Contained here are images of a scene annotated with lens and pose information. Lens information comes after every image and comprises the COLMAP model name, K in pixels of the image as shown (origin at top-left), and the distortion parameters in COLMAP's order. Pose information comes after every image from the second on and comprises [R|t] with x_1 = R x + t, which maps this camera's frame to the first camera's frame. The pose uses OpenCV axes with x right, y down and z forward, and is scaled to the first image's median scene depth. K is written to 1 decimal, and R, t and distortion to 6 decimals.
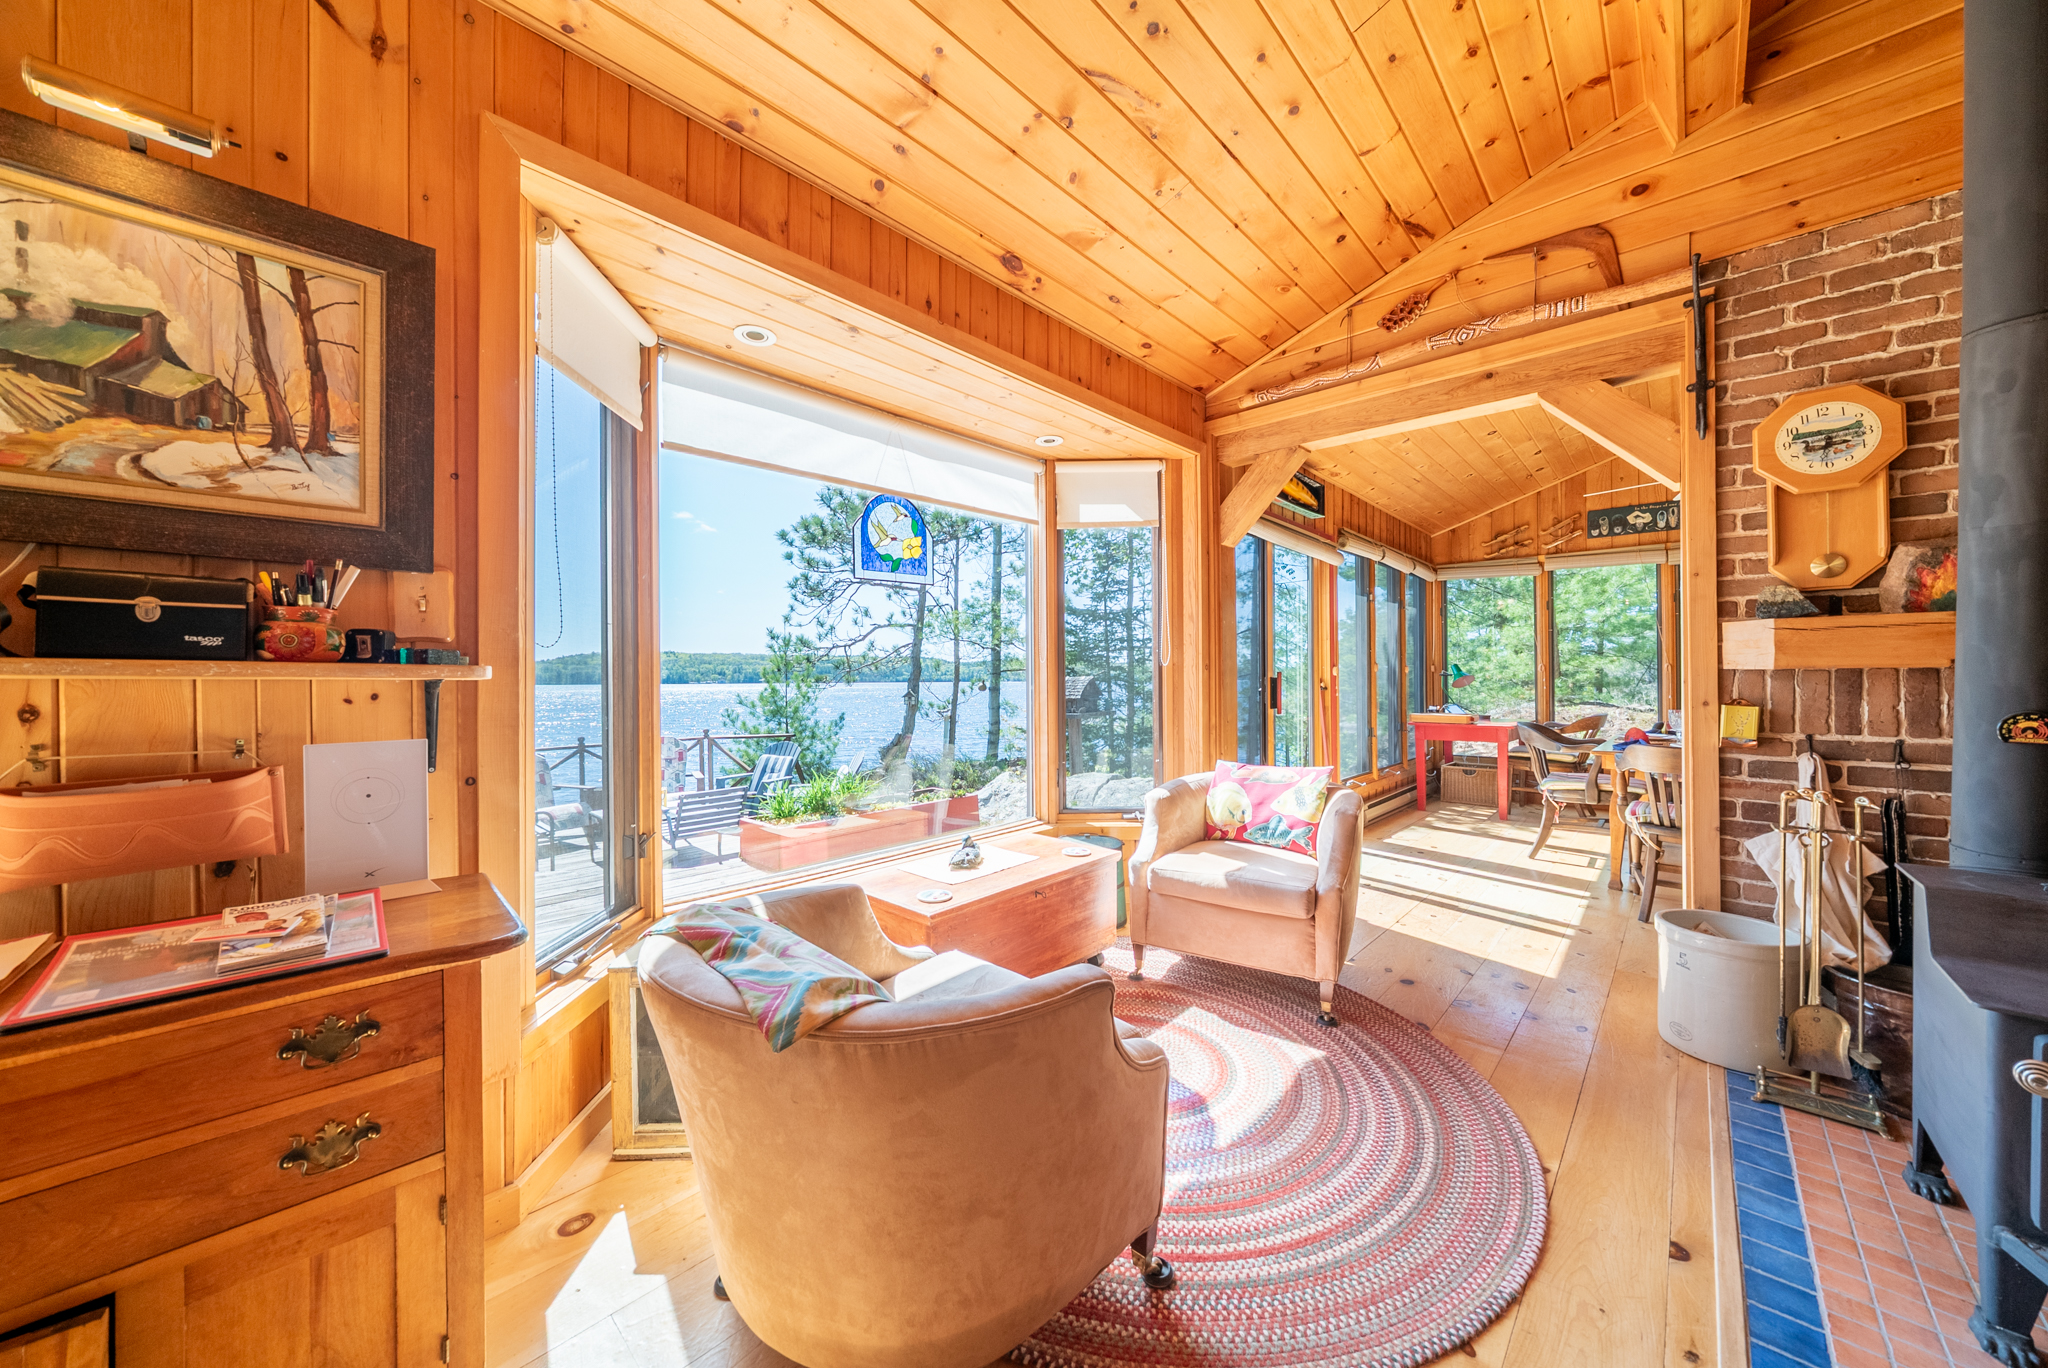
lens RADIAL K [[705.5, 0, 1026.0], [0, 705.5, 679.4], [0, 0, 1]] dist [-0.000272, -0.000077]
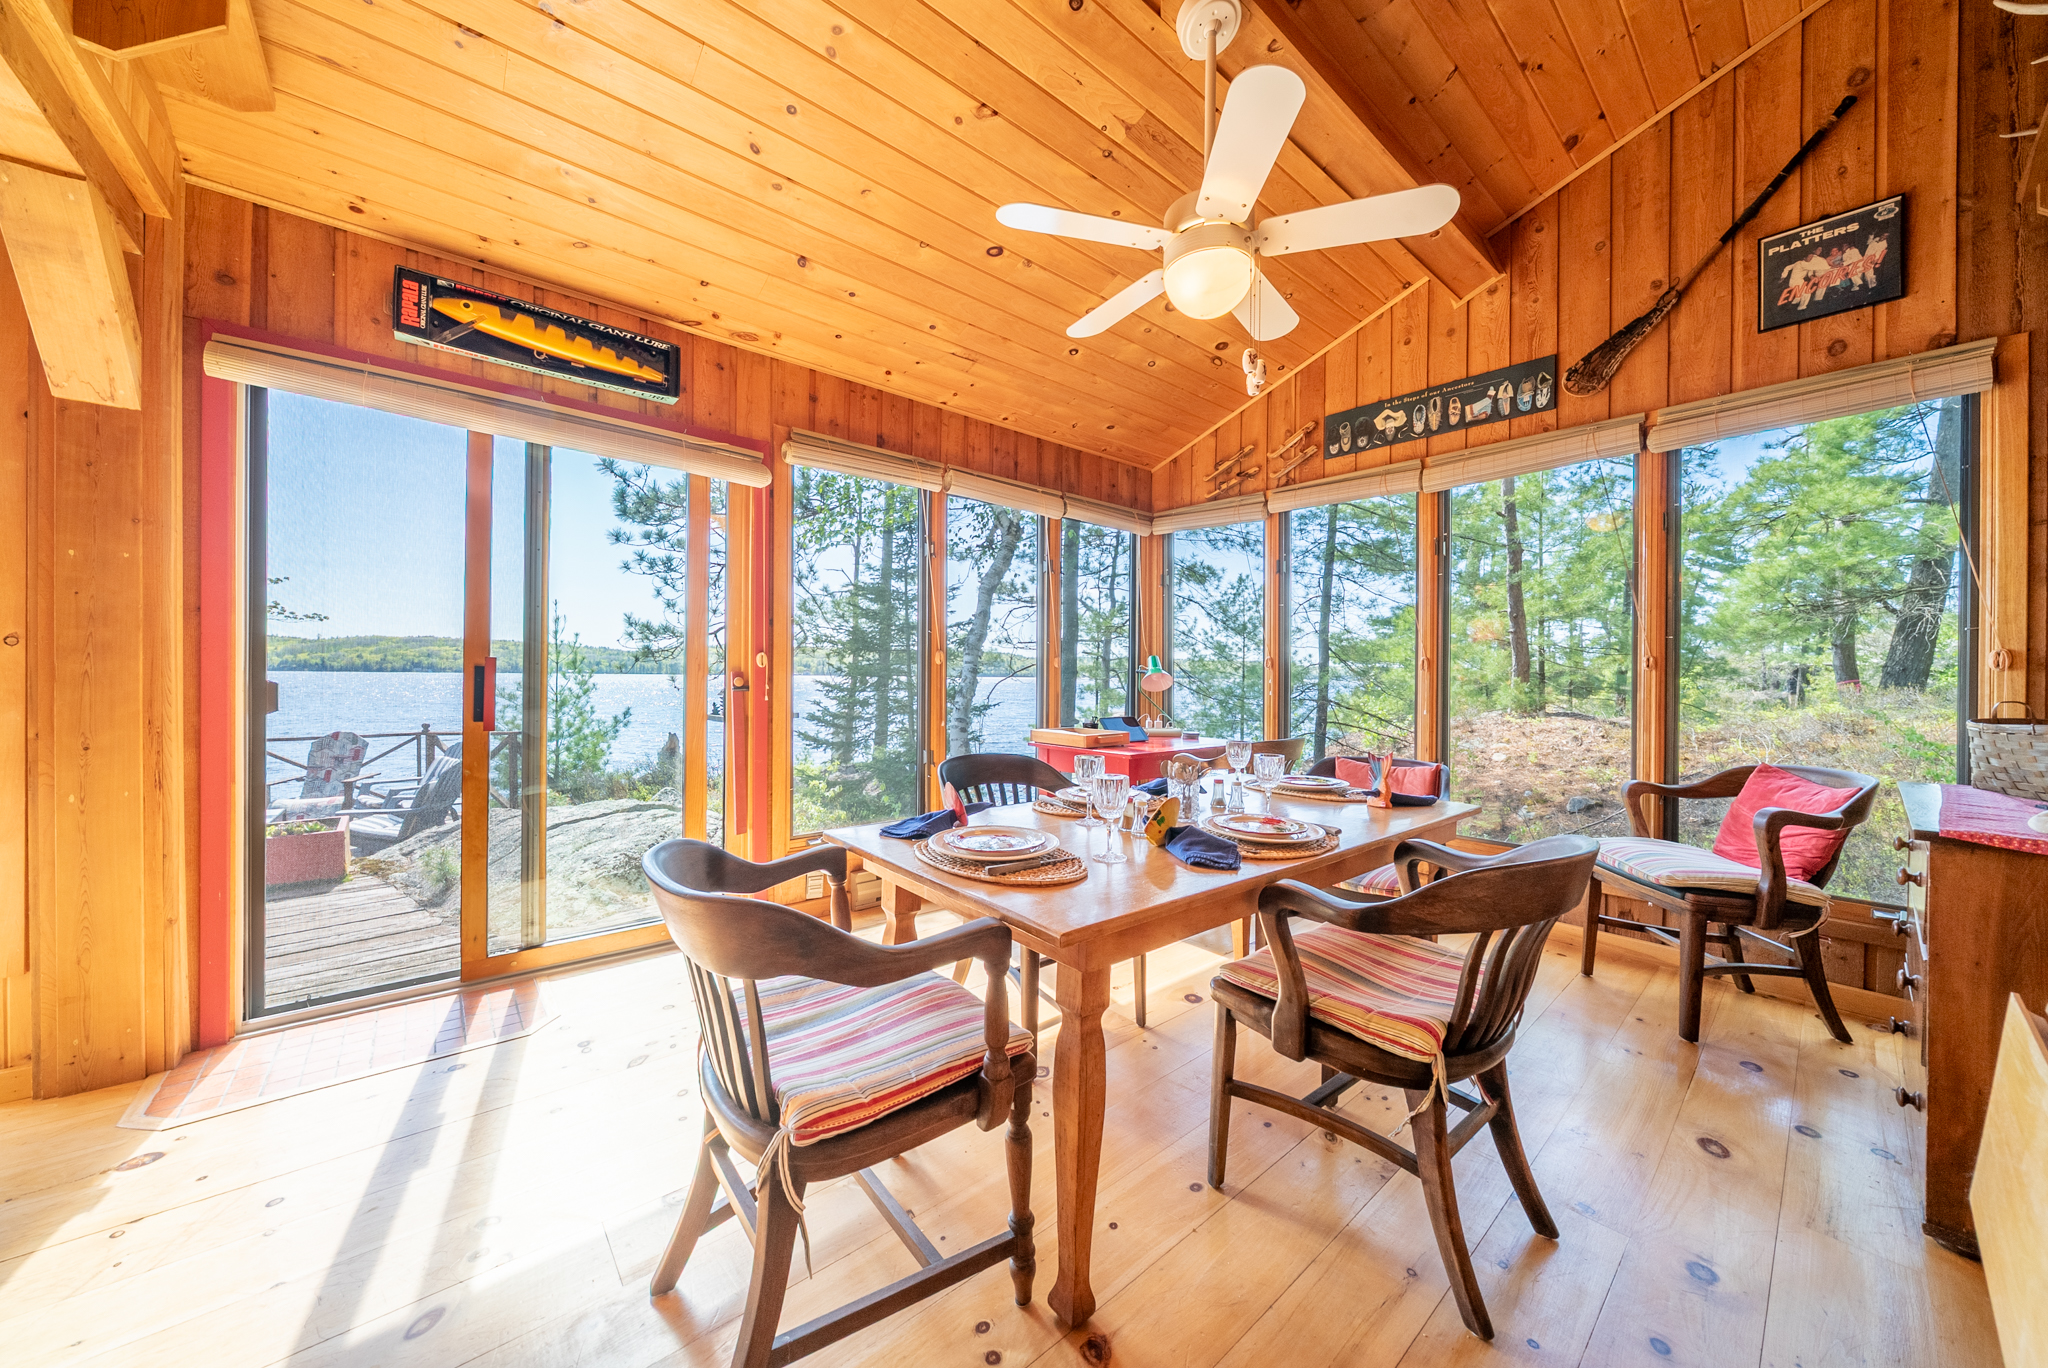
lens RADIAL K [[705.5, 0, 1013.2], [0, 705.5, 671.3], [0, 0, 1]] dist [-0.000272, -0.000077]
pose [[0.994026, 0.014927, -0.108120, 1.151218], [-0.015180, 0.999884, -0.001519, -0.010335], [0.108085, 0.003152, 0.994137, 0.671521]]
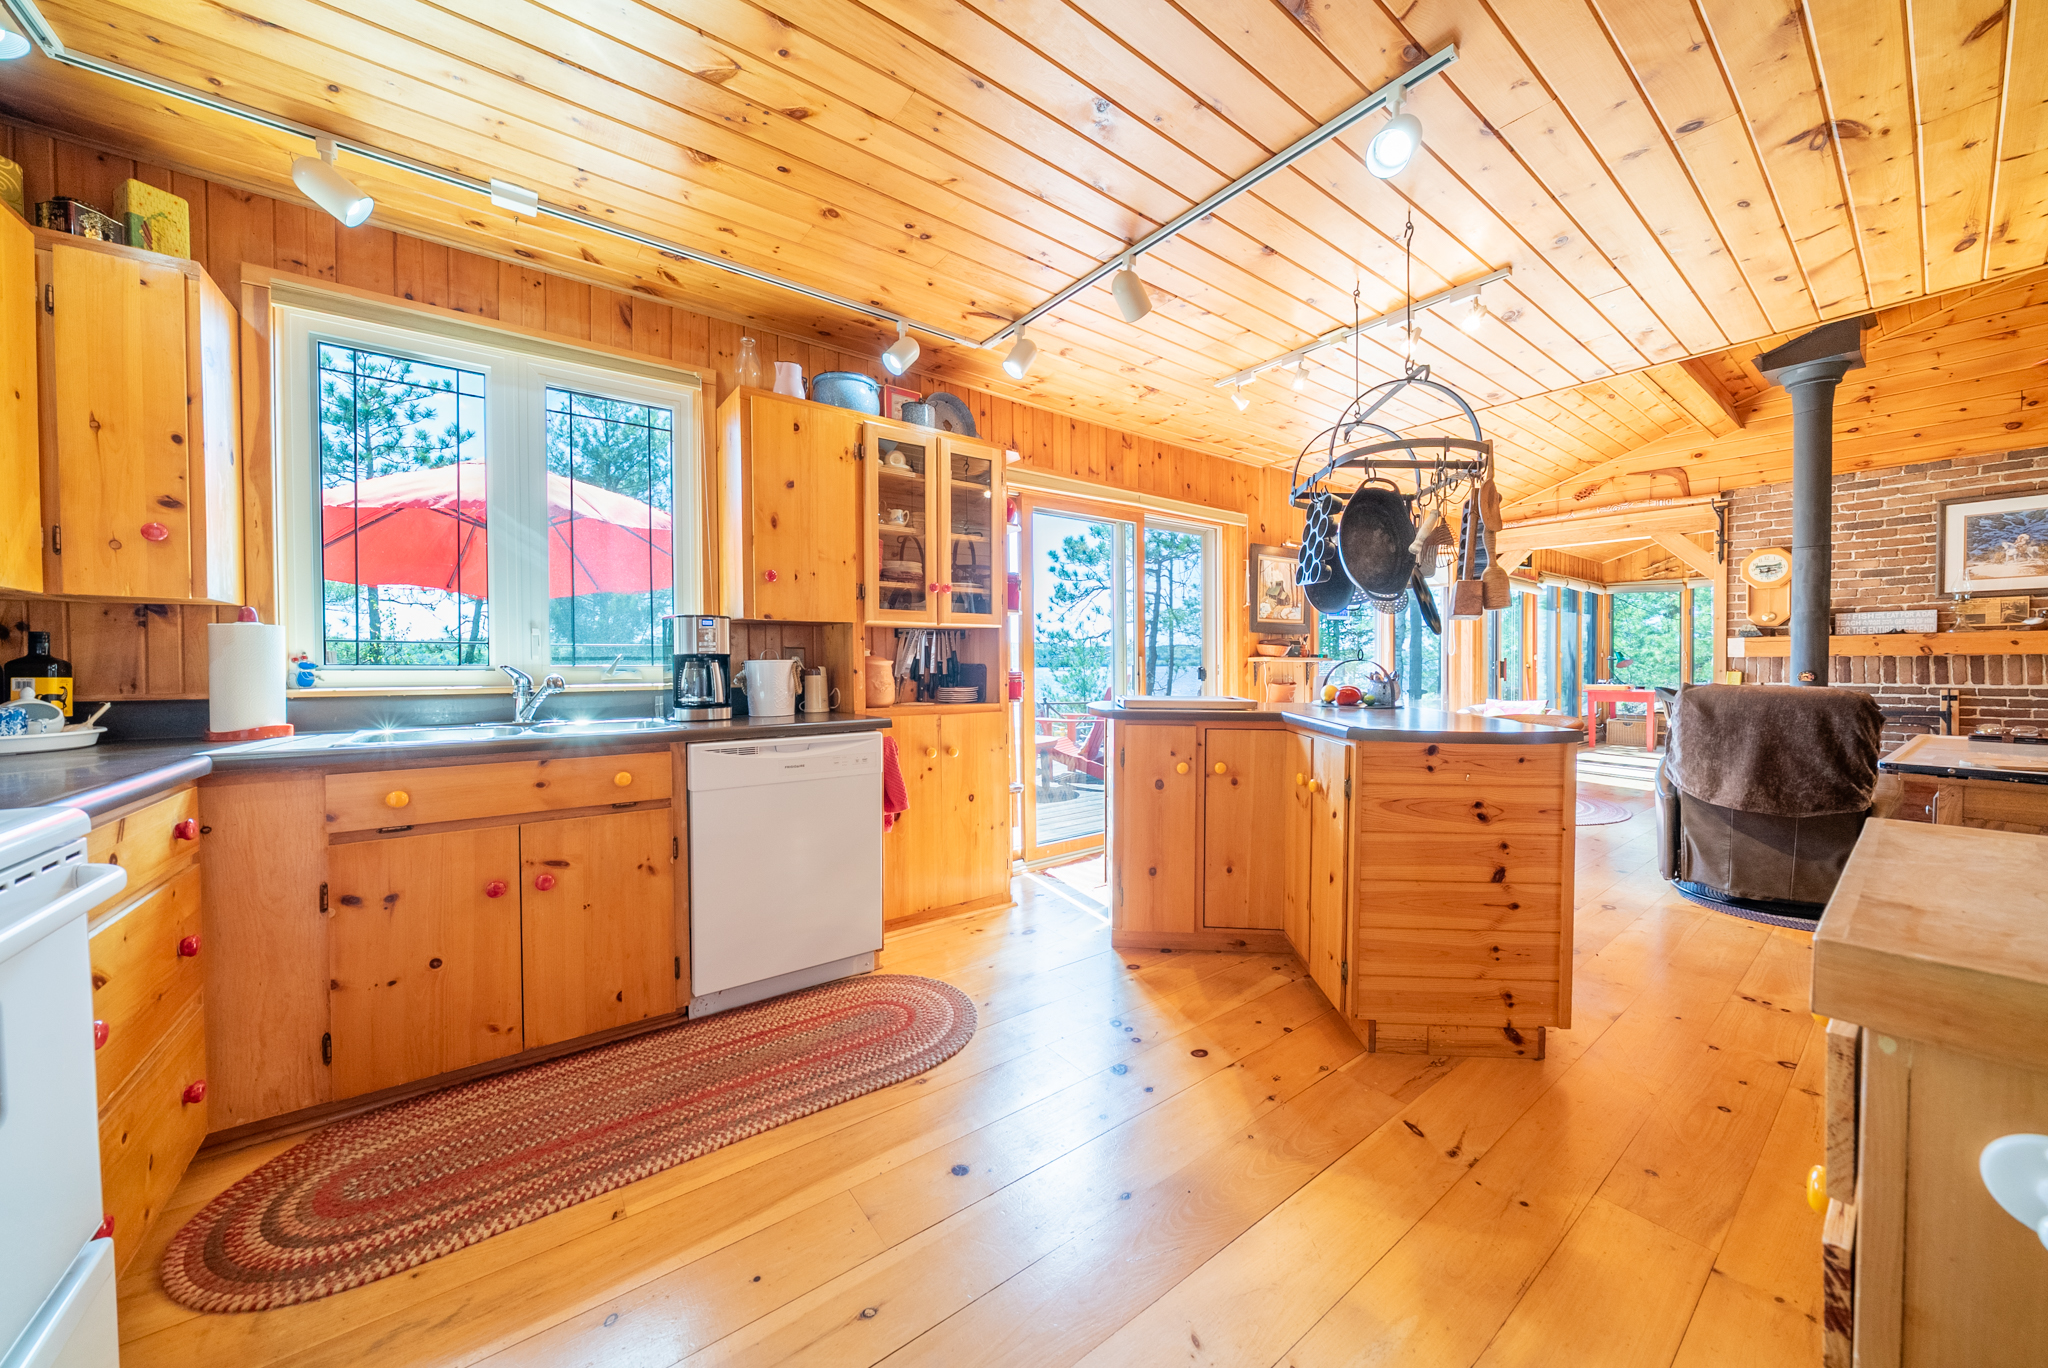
lens RADIAL K [[705.5, 0, 1026.3], [0, 705.5, 680.7], [0, 0, 1]] dist [-0.000272, -0.000077]
pose [[0.986074, 0.002780, -0.166286, -0.772622], [0.001049, 0.999736, 0.022933, 0.006614], [0.166306, -0.022788, 0.985811, -1.389694]]
